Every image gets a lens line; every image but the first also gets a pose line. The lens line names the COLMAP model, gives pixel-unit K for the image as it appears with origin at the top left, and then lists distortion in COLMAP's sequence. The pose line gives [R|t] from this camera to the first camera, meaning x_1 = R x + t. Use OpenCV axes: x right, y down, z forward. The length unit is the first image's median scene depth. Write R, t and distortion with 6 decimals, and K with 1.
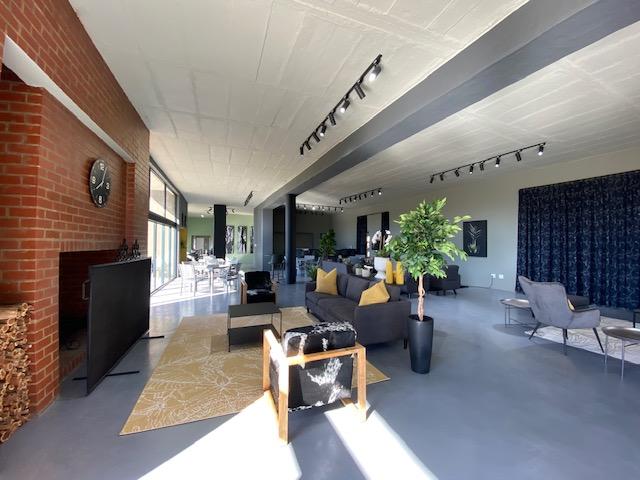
lens RADIAL K [[259.3, 0, 322.1], [0, 259.3, 243.3], [0, 0, 1]] dist [-0.017112, -0.000057]
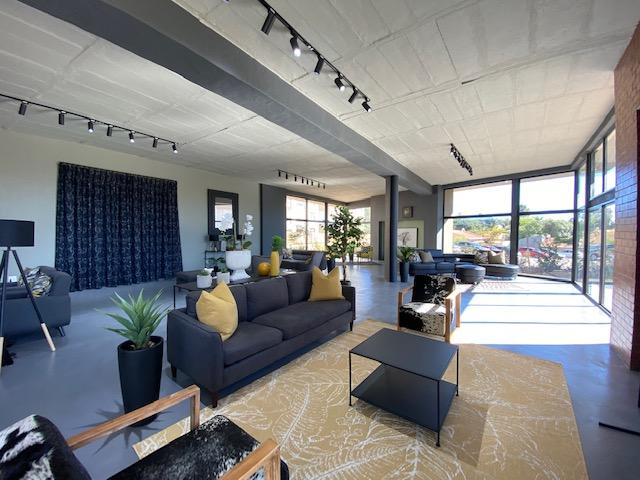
lens RADIAL K [[259.3, 0, 323.3], [0, 259.3, 237.7], [0, 0, 1]] dist [-0.017112, -0.000057]
pose [[-0.525746, -0.022926, 0.850332, -0.379947], [-0.017490, 0.999717, 0.016139, -0.002571], [-0.850462, -0.006387, -0.525999, 0.853199]]
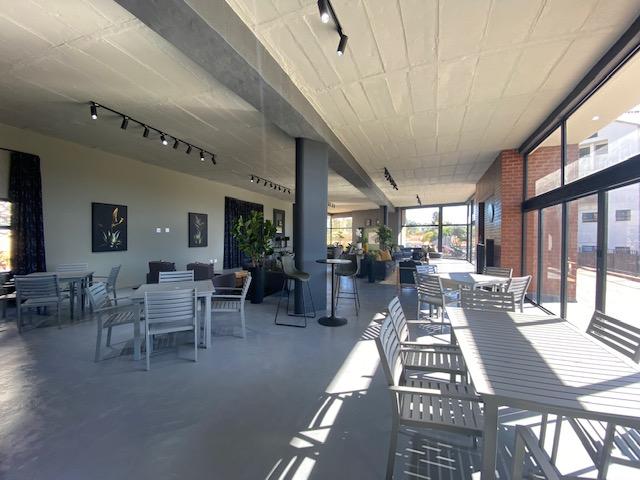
lens RADIAL K [[259.3, 0, 320.5], [0, 259.3, 238.5], [0, 0, 1]] dist [-0.017112, -0.000057]
pose [[-0.712286, -0.029144, 0.701284, -0.752824], [-0.023167, 0.999569, 0.018010, -0.019442], [-0.701507, -0.003418, -0.712655, 2.075450]]
